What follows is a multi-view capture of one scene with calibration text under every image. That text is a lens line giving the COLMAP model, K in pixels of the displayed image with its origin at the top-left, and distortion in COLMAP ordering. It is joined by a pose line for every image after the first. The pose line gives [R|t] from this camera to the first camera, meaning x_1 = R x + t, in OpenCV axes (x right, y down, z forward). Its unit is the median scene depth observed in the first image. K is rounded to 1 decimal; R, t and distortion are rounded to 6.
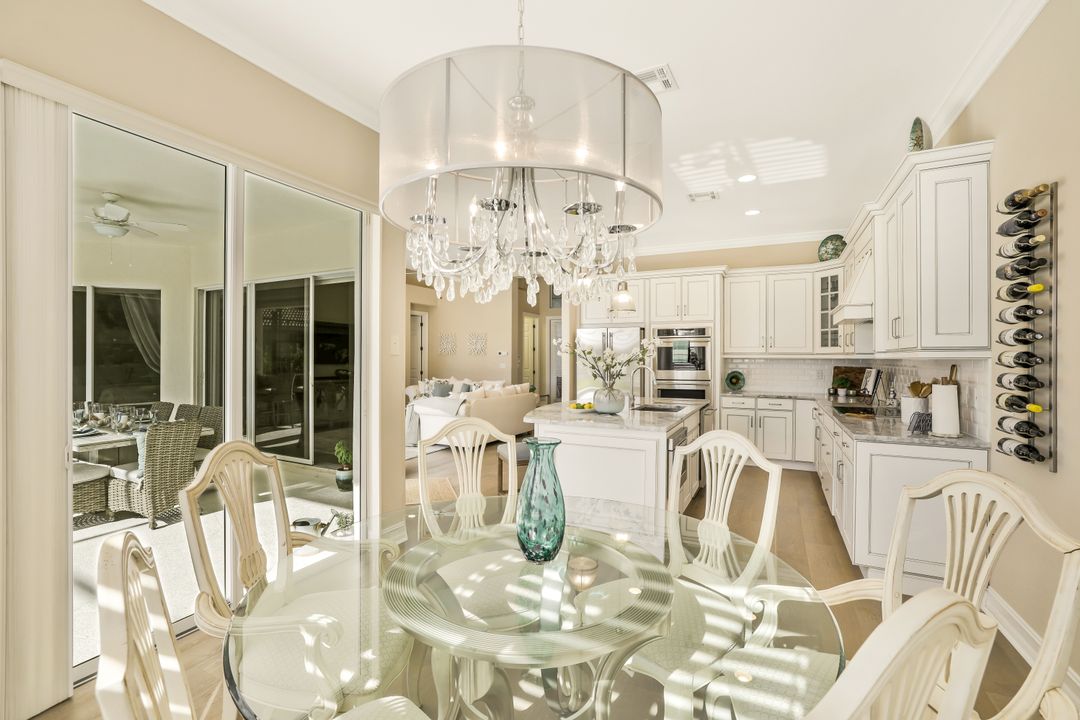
lens RADIAL K [[478.3, 0, 541.7], [0, 478.3, 361.8], [0, 0, 1]] dist [-0.003035, 0.000805]
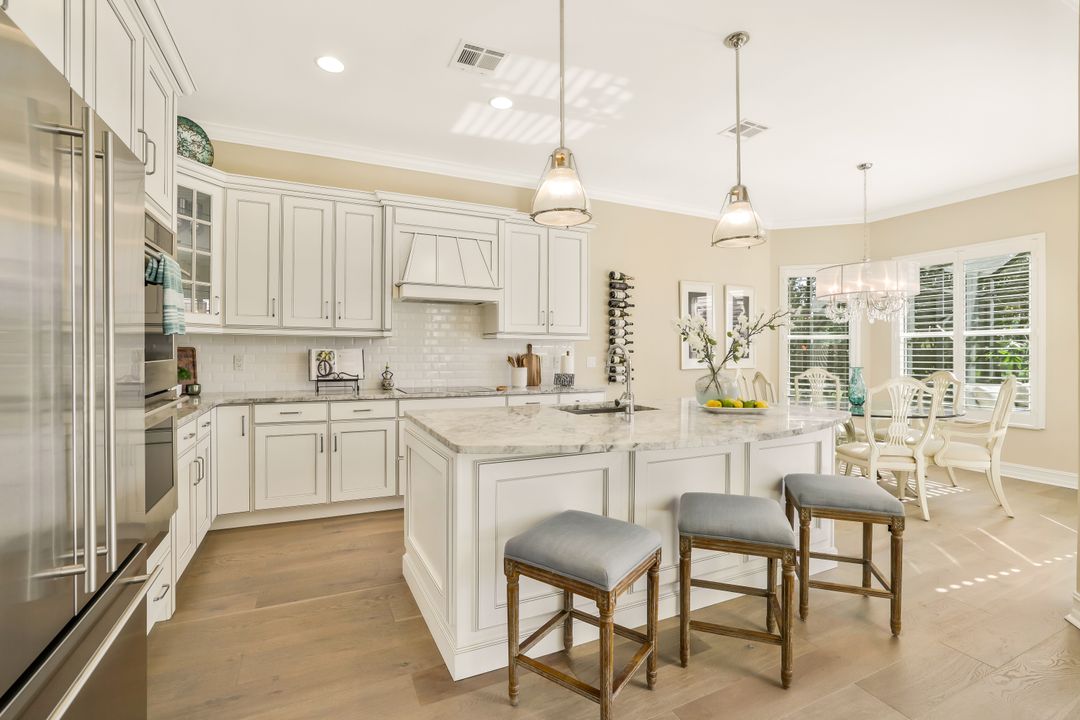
lens RADIAL K [[478.3, 0, 540.2], [0, 478.3, 357.4], [0, 0, 1]] dist [-0.003035, 0.000805]
pose [[-0.776575, -0.004804, 0.630007, -0.113704], [-0.001661, 0.999983, 0.005578, 0.029701], [-0.630023, 0.003285, -0.776570, 1.756992]]
